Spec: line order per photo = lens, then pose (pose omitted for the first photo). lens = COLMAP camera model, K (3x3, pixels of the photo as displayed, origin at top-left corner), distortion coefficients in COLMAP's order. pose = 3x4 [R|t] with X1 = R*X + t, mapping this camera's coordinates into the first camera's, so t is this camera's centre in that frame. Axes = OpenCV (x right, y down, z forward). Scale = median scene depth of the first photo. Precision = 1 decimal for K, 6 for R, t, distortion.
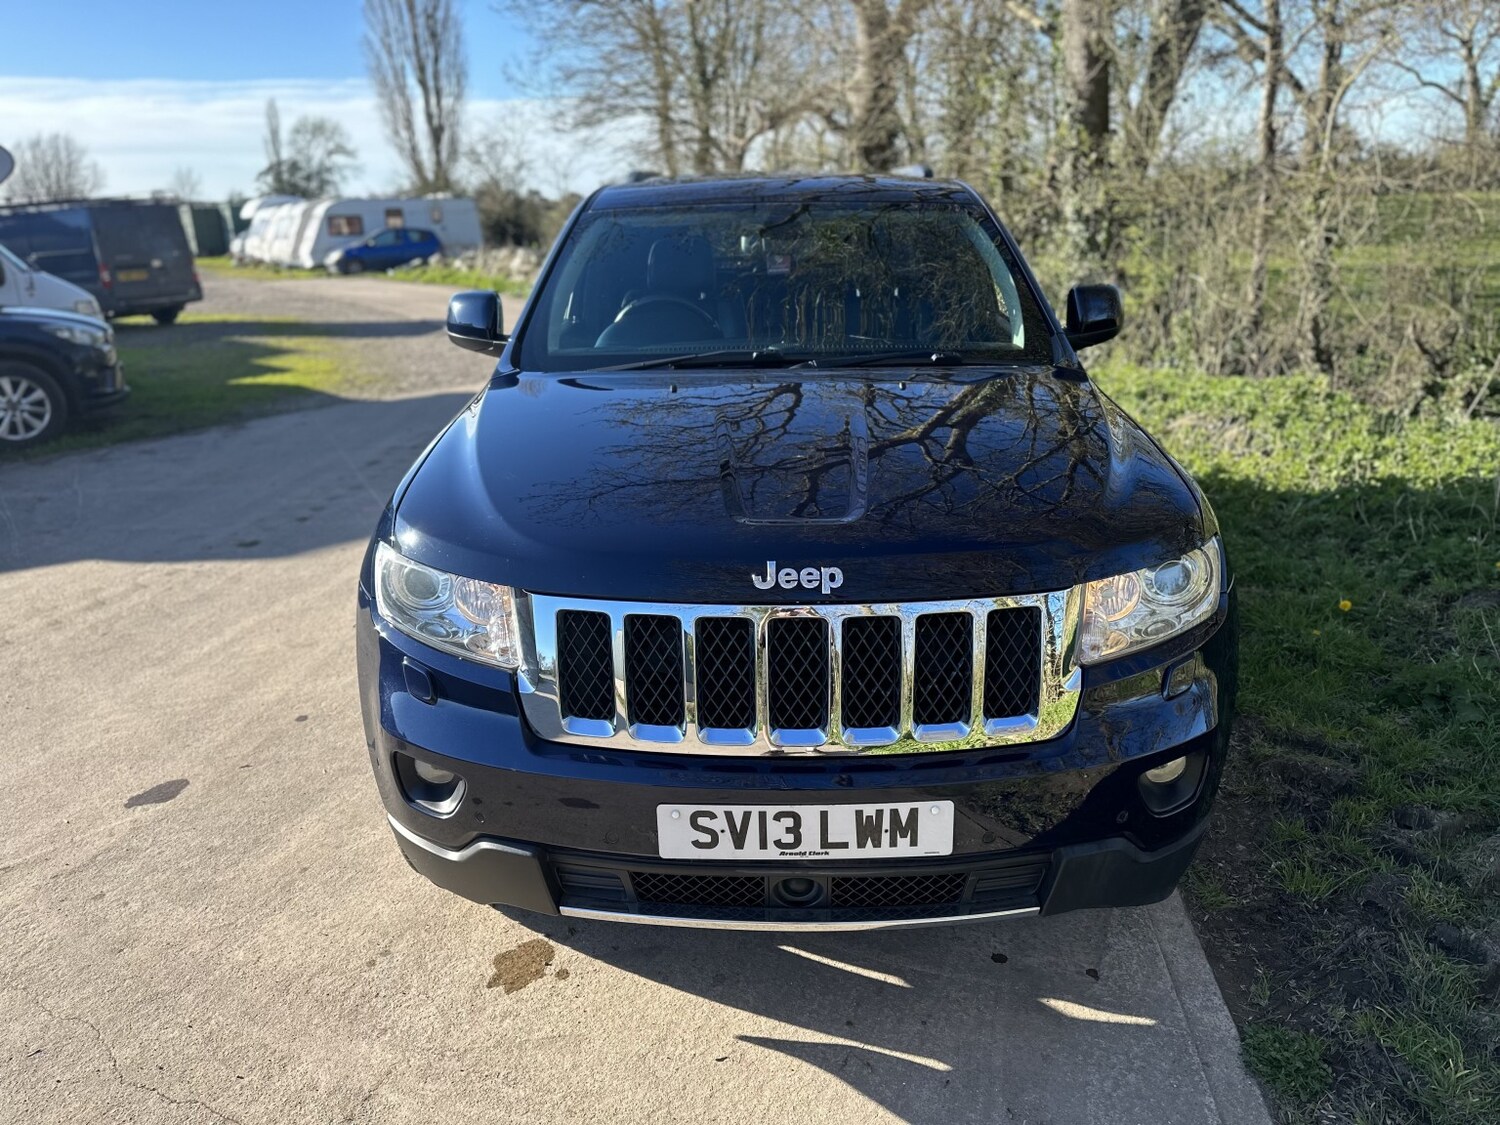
lens RADIAL K [[1081.2, 0, 753.1], [0, 1081.2, 558.4], [0, 0, 1]] dist [0.002189, -0.007076]
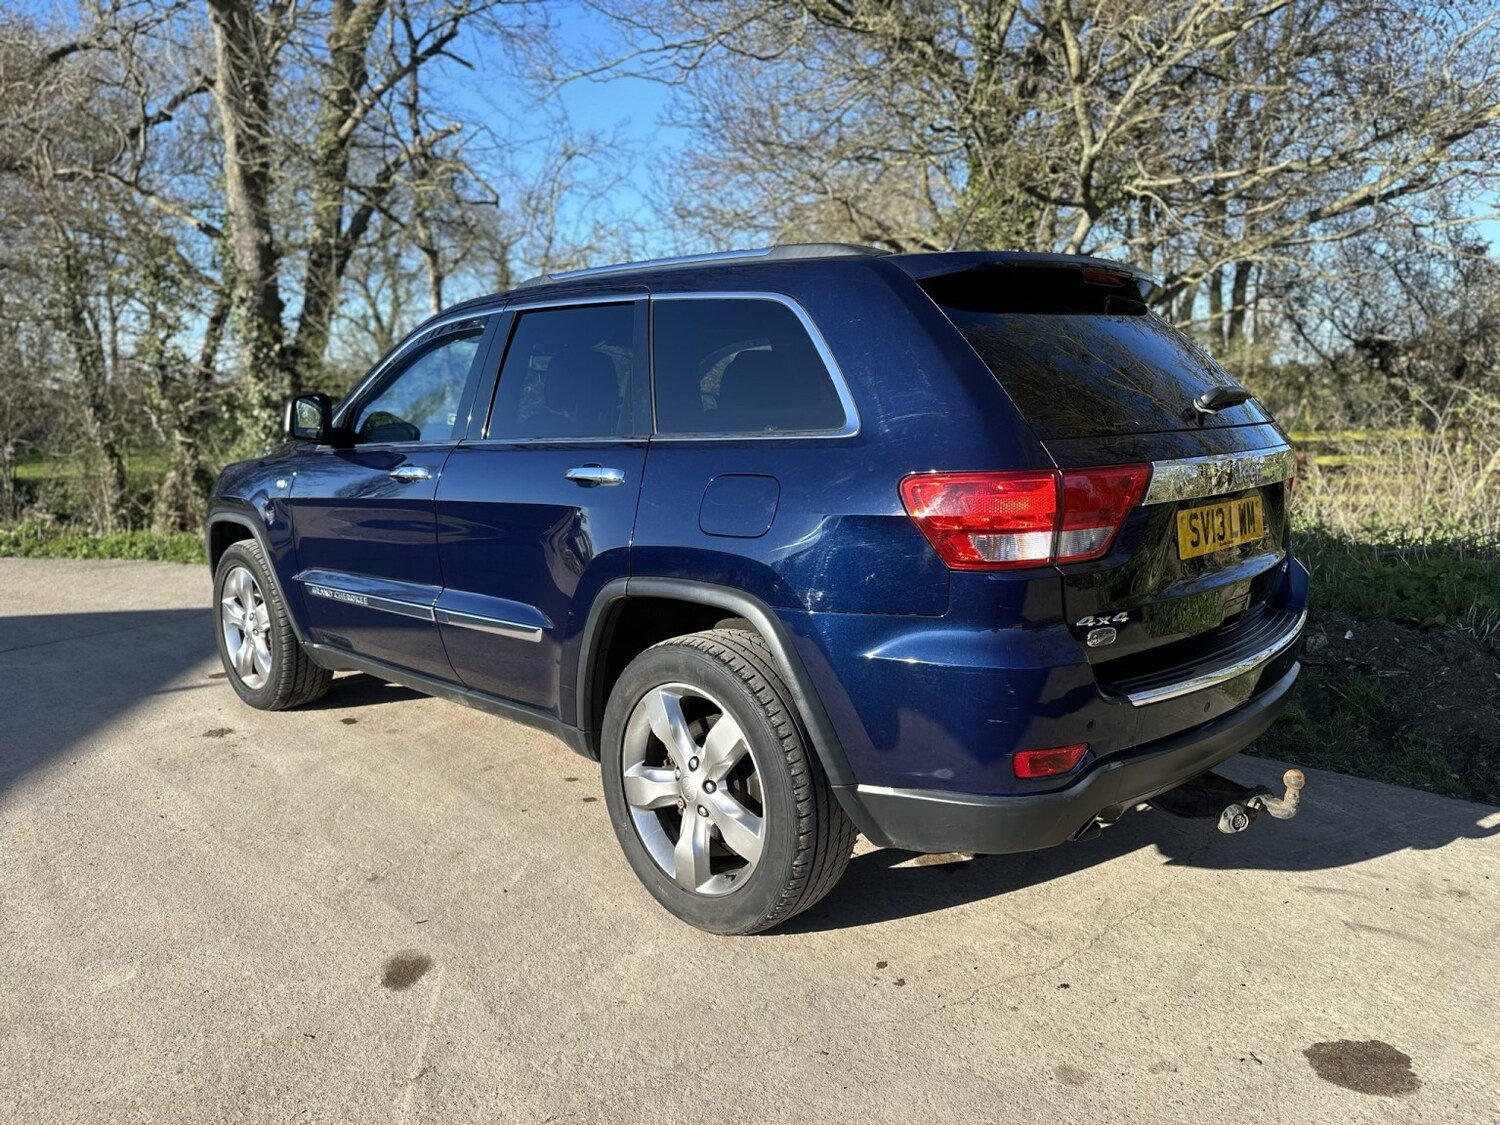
lens RADIAL K [[1076.5, 0, 746.3], [0, 1076.5, 564.7], [0, 0, 1]] dist [0.017787, -0.026627]
pose [[0.595330, -0.121007, 0.794317, -1.186316], [0.266820, 0.962267, -0.053385, 0.045472], [-0.757885, 0.243721, 0.605153, 0.292609]]
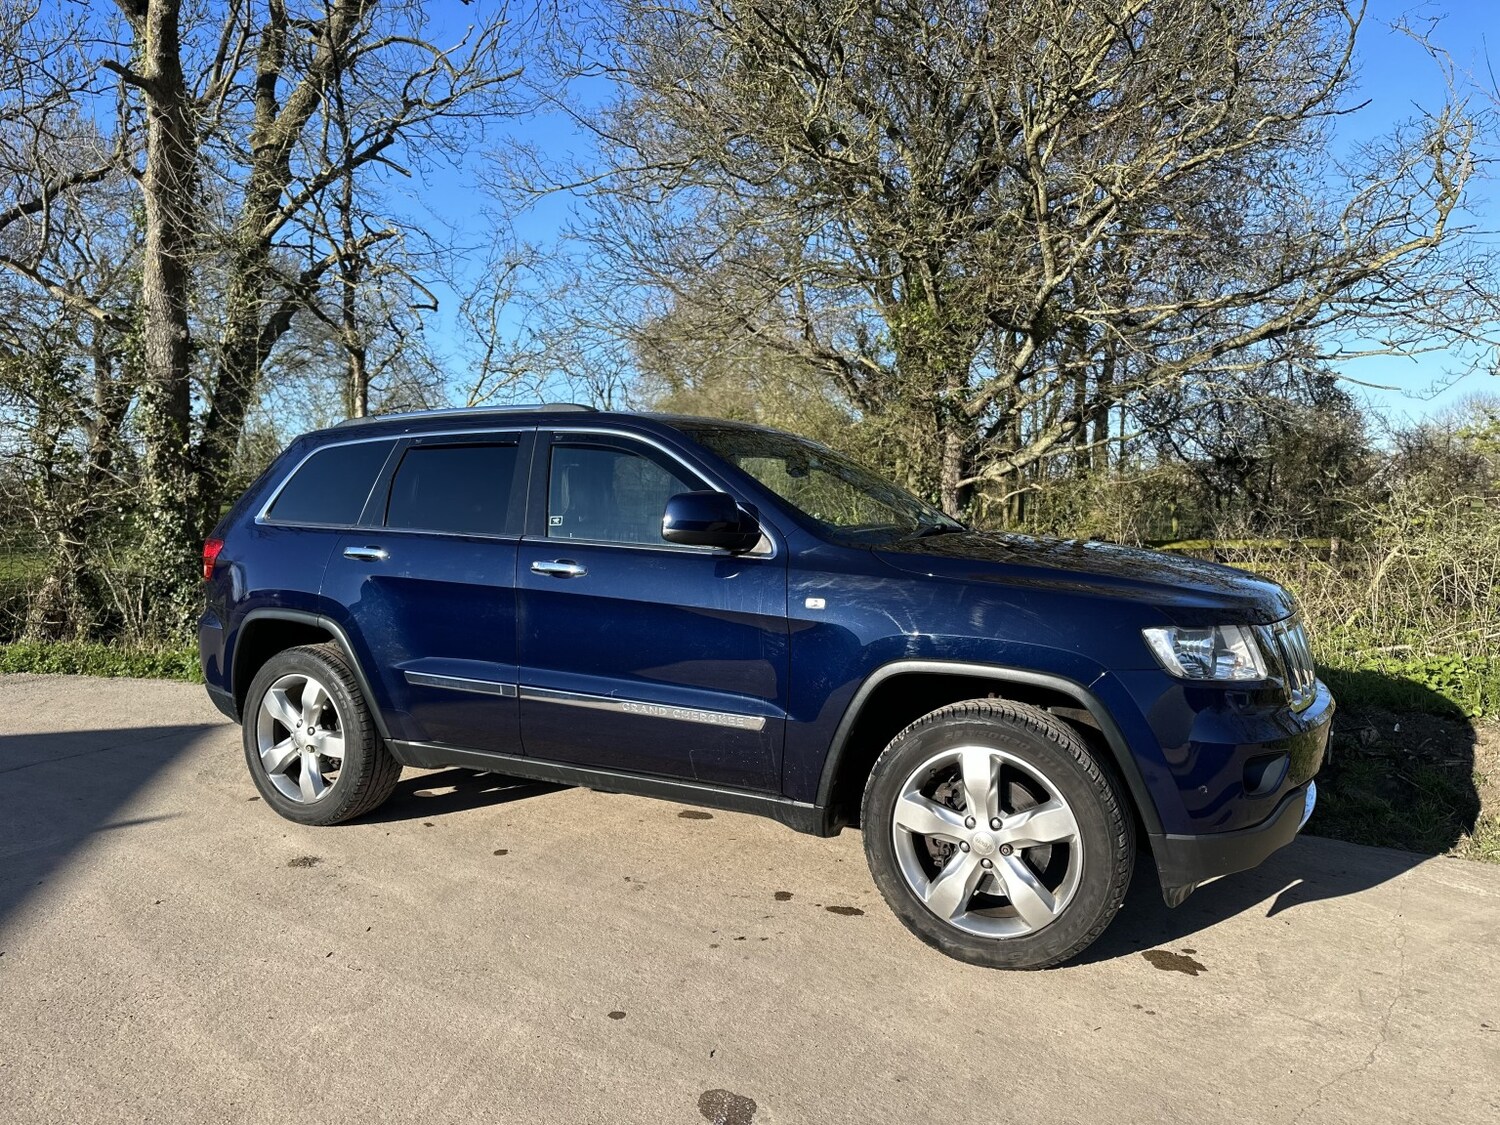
lens RADIAL K [[1072.4, 0, 746.5], [0, 1072.4, 565.0], [0, 0, 1]] dist [0.014786, -0.023969]
pose [[0.468255, -0.041657, 0.882611, -1.398864], [0.283901, 0.953017, -0.105639, -0.069920], [-0.836743, 0.300040, 0.458081, 0.635159]]
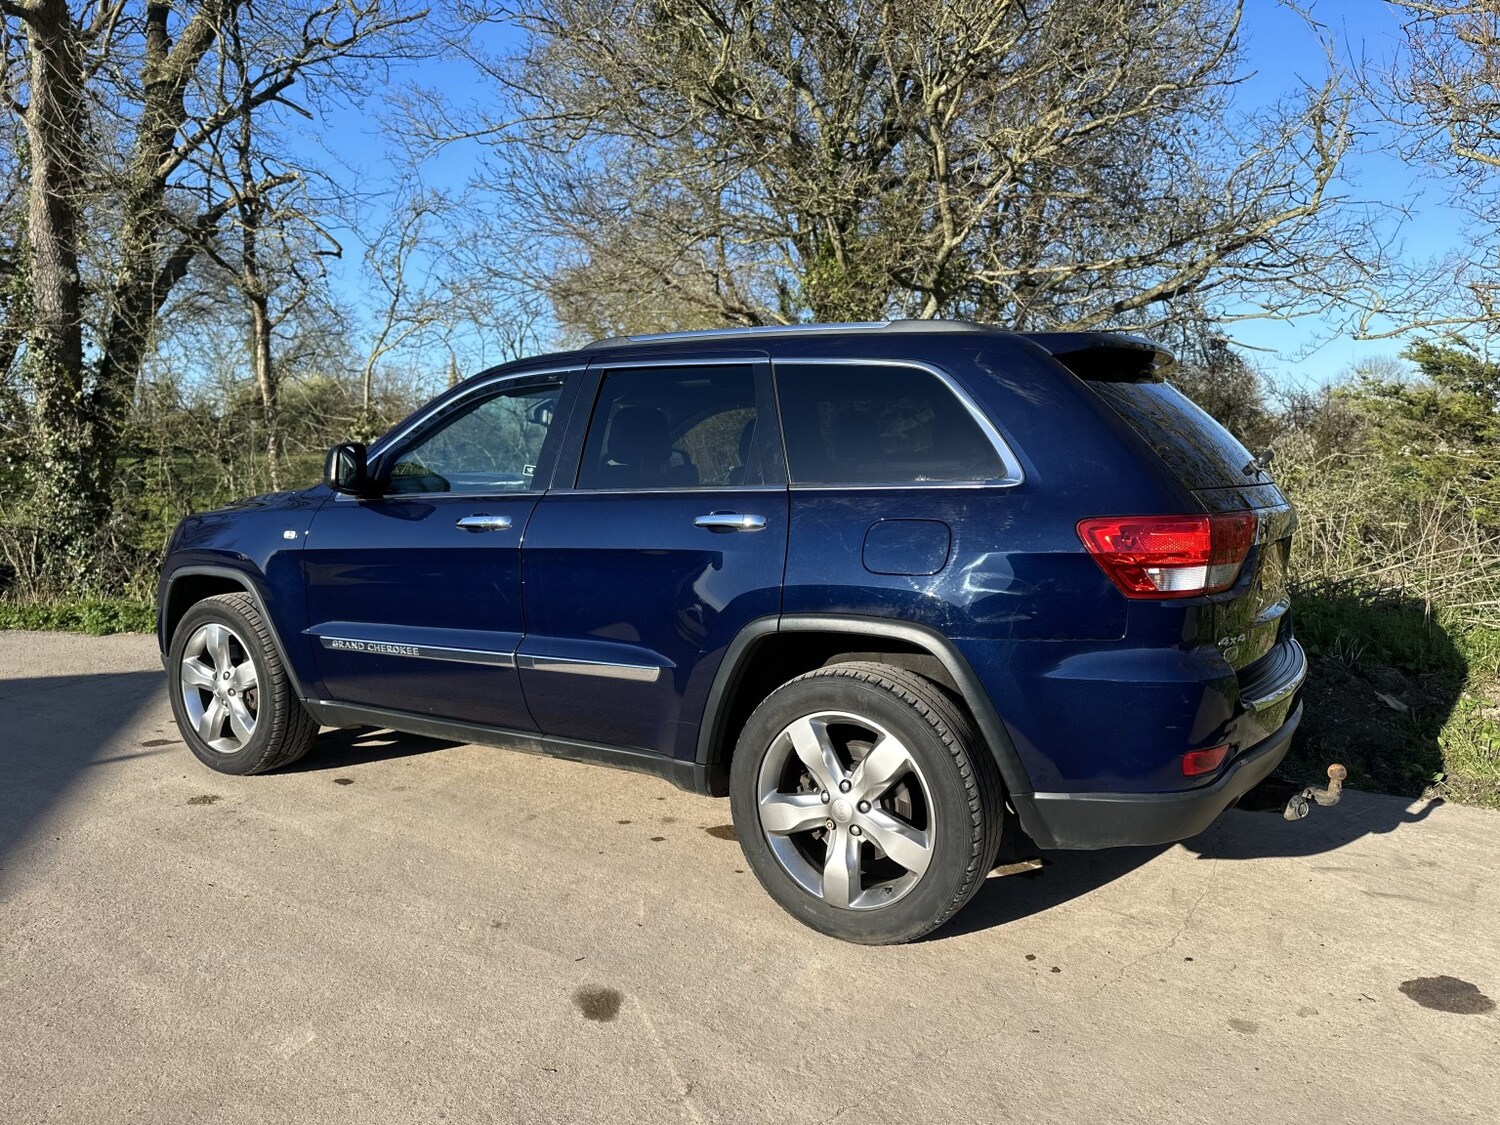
lens RADIAL K [[1076.7, 0, 750.0], [0, 1076.7, 562.5], [0, 0, 1]] dist [0.011796, -0.018977]
pose [[0.402732, -0.075692, 0.912183, -1.450994], [0.289335, 0.956003, -0.048414, -0.033493], [-0.868385, 0.283424, 0.406913, 0.557648]]
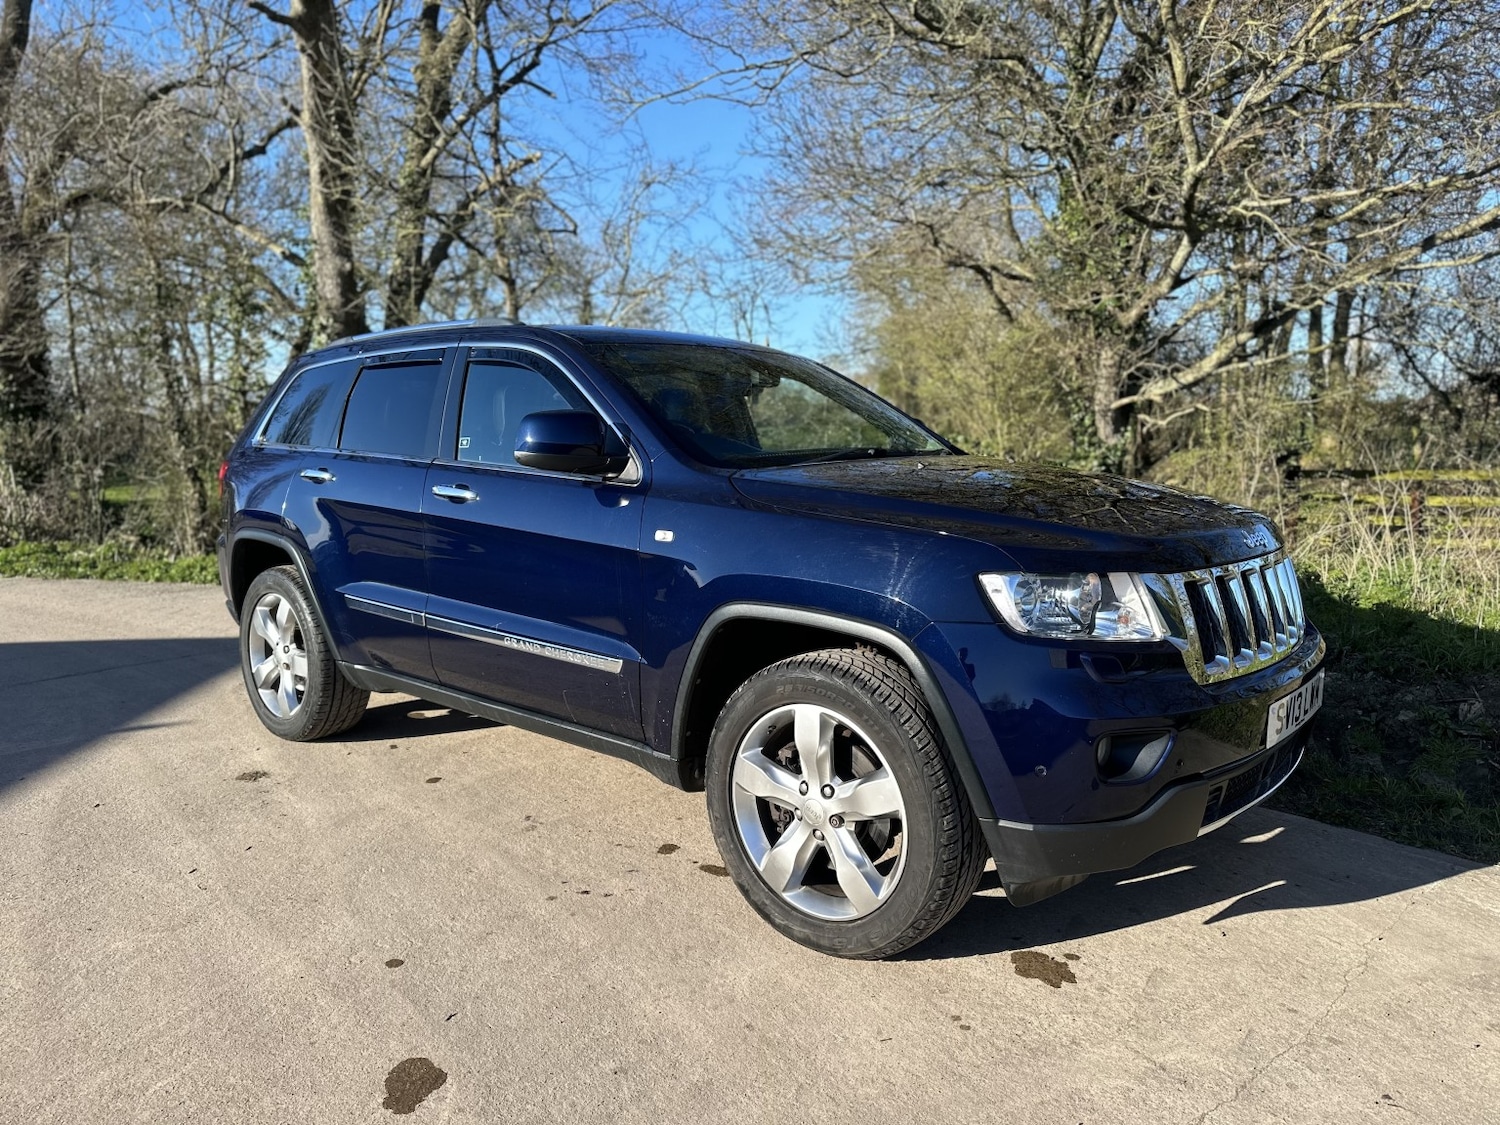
lens RADIAL K [[1072.4, 0, 746.5], [0, 1072.4, 565.0], [0, 0, 1]] dist [0.014786, -0.023969]
pose [[0.650027, -0.087412, 0.754867, -1.064964], [0.243312, 0.965008, -0.097774, 0.020782], [-0.719905, 0.247224, 0.648550, 0.380695]]
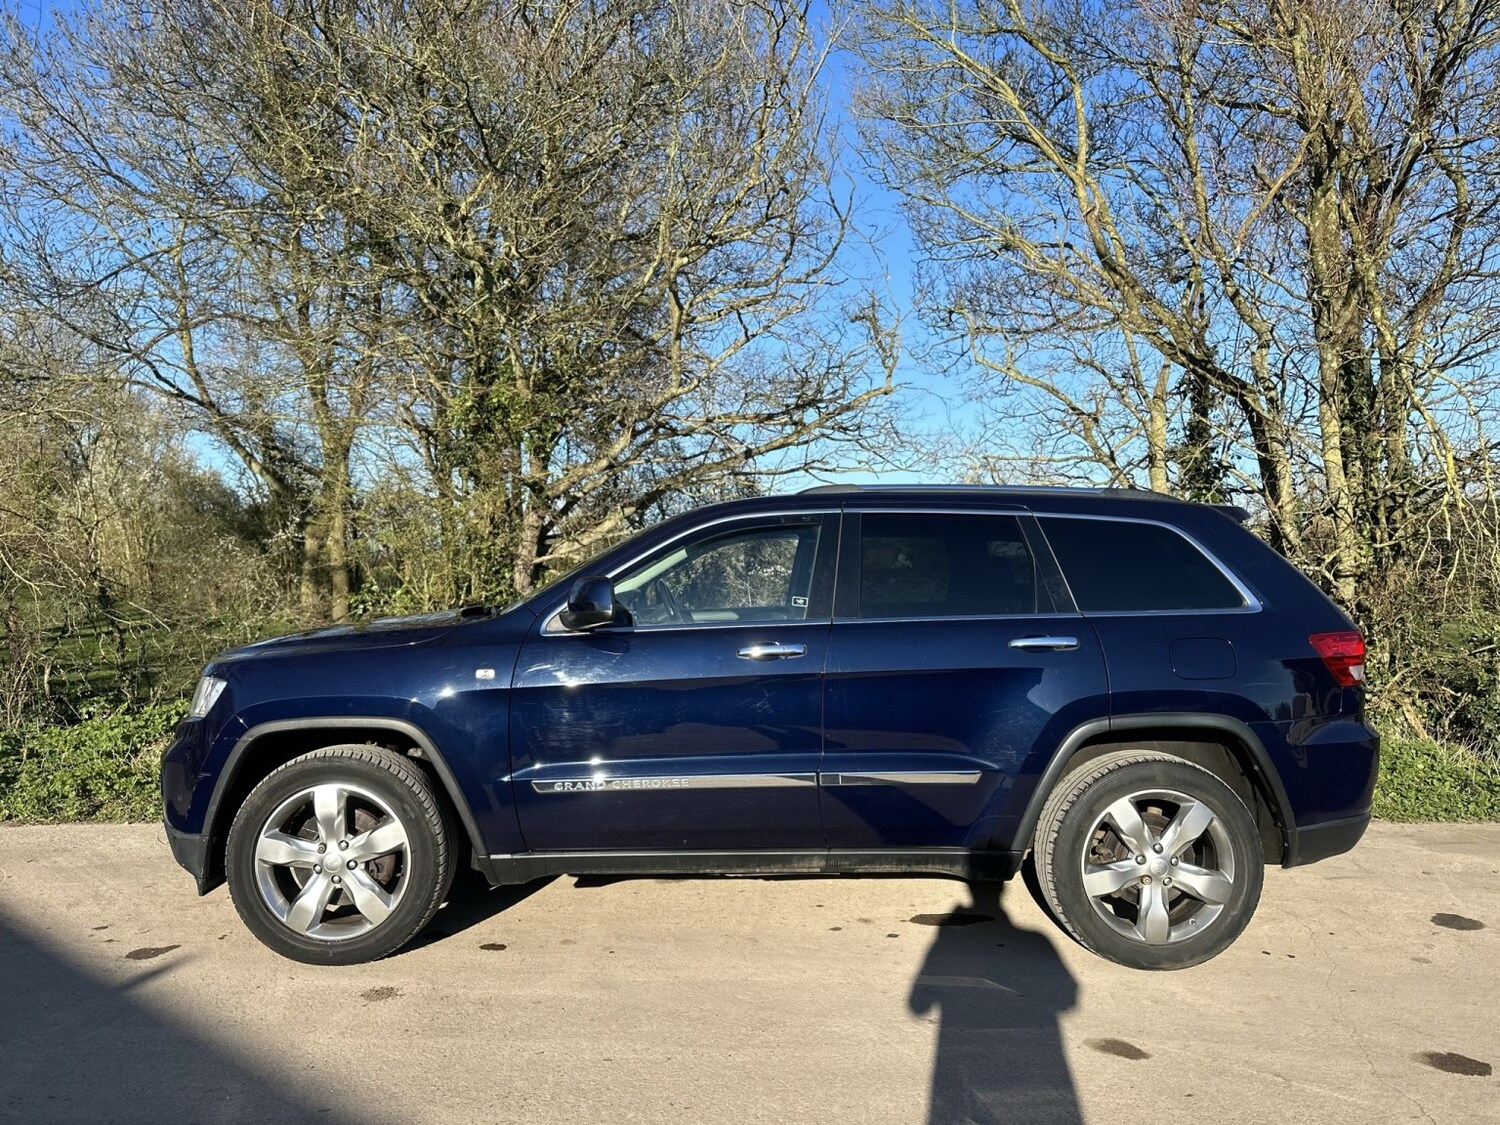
lens RADIAL K [[1072.4, 0, 746.5], [0, 1072.4, 565.0], [0, 0, 1]] dist [0.014786, -0.023969]
pose [[-0.151198, 0.021601, 0.988267, -1.743886], [0.316600, 0.948154, 0.027713, -0.392479], [-0.936431, 0.317075, -0.150198, 1.562134]]
